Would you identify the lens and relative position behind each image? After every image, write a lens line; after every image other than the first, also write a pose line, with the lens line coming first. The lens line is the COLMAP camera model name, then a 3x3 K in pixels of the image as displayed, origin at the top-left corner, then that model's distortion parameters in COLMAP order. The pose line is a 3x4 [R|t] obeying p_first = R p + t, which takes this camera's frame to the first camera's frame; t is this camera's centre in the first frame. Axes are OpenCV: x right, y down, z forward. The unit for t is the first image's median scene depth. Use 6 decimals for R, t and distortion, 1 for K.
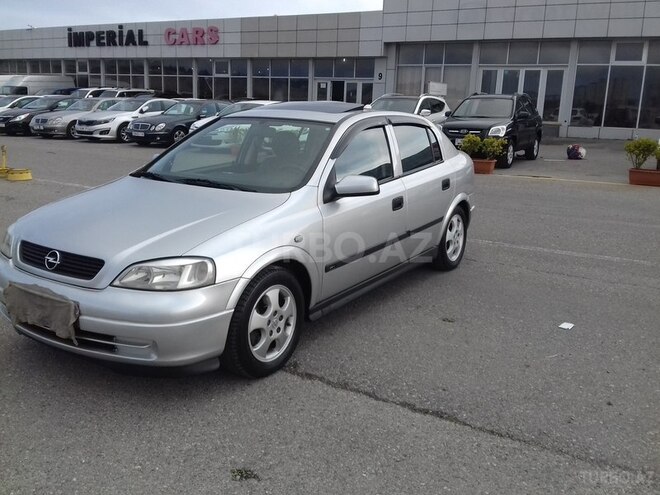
lens RADIAL K [[616.1, 0, 325.9], [0, 616.1, 252.4], [0, 0, 1]] dist [-0.000747, 0.000000]
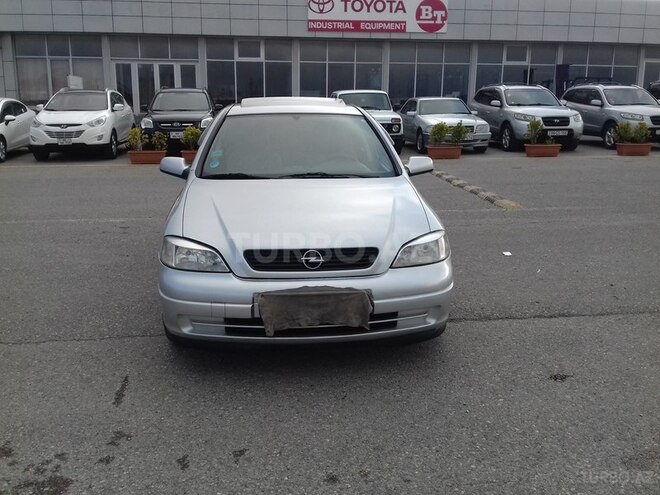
lens RADIAL K [[616.1, 0, 328.5], [0, 616.1, 243.4], [0, 0, 1]] dist [-0.000747, 0.000000]
pose [[0.780707, -0.163673, 0.603081, -0.173870], [0.165226, 0.984810, 0.053382, -0.010553], [-0.602658, 0.057969, 0.795891, 0.030583]]
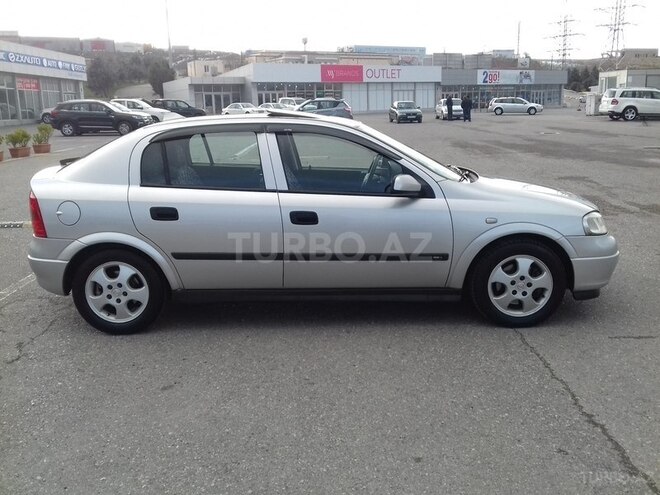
lens RADIAL K [[616.1, 0, 327.8], [0, 616.1, 248.6], [0, 0, 1]] dist [-0.000747, 0.000000]
pose [[-0.547271, -0.196689, 0.813516, -0.232178], [0.209684, 0.908774, 0.360779, -0.098778], [-0.810264, 0.368025, -0.456103, 0.383129]]
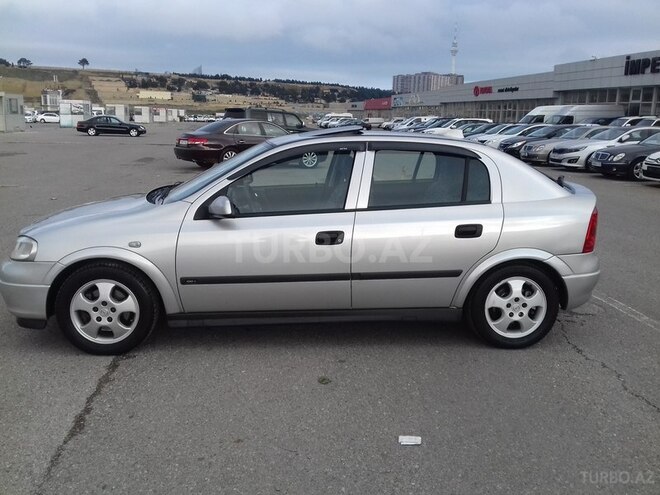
lens RADIAL K [[616.1, 0, 323.4], [0, 616.1, 247.7], [0, 0, 1]] dist [-0.000747, 0.000000]
pose [[0.615597, 0.154330, -0.772802, 0.191766], [-0.194843, 0.979998, 0.040499, -0.024059], [0.763594, 0.125644, 0.633354, 0.102400]]
